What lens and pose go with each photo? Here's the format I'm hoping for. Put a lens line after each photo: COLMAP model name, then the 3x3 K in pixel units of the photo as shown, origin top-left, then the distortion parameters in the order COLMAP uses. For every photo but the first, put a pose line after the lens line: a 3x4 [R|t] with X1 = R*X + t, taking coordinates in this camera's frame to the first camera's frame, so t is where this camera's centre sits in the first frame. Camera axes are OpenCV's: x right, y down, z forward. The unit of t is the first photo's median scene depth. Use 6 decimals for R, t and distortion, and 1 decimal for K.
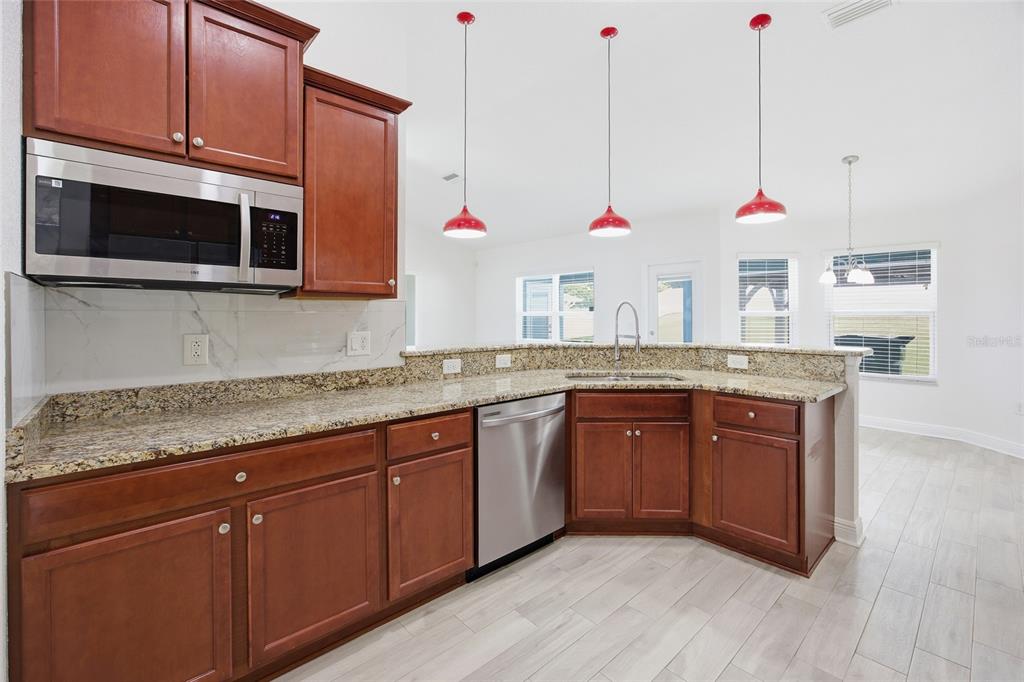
lens RADIAL K [[428.6, 0, 516.4], [0, 428.6, 326.3], [0, 0, 1]] dist [-0.022950, 0.007976]
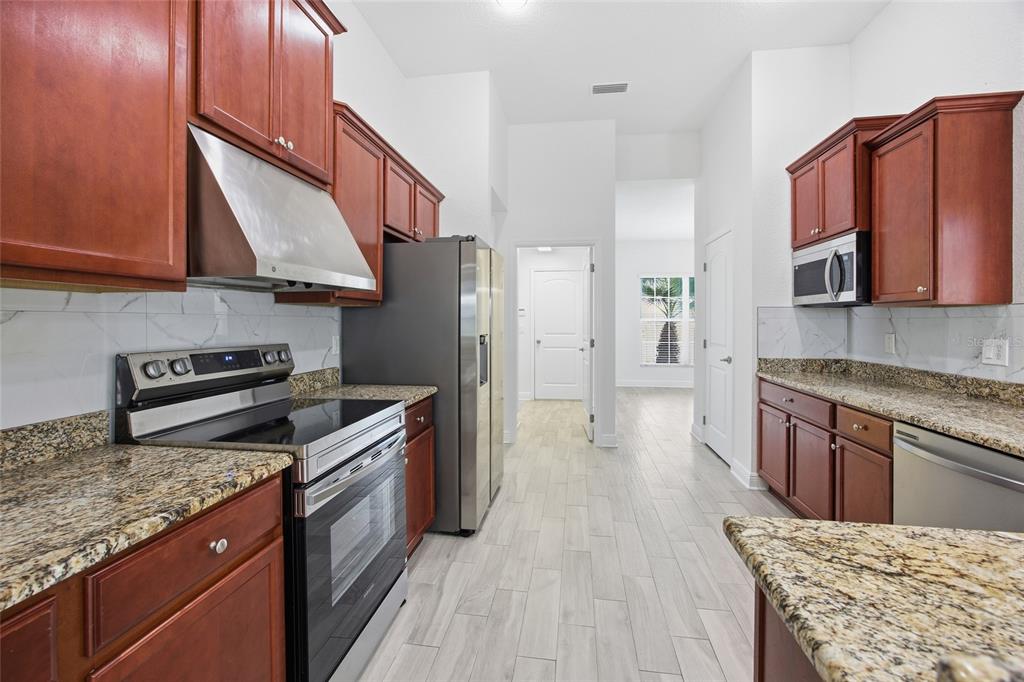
lens RADIAL K [[428.6, 0, 516.4], [0, 428.6, 326.3], [0, 0, 1]] dist [-0.022950, 0.007976]
pose [[-0.765901, 0.006519, -0.642925, 1.102745], [-0.017434, 0.999370, 0.030901, -0.027266], [0.642722, 0.034876, -0.765305, 1.140208]]
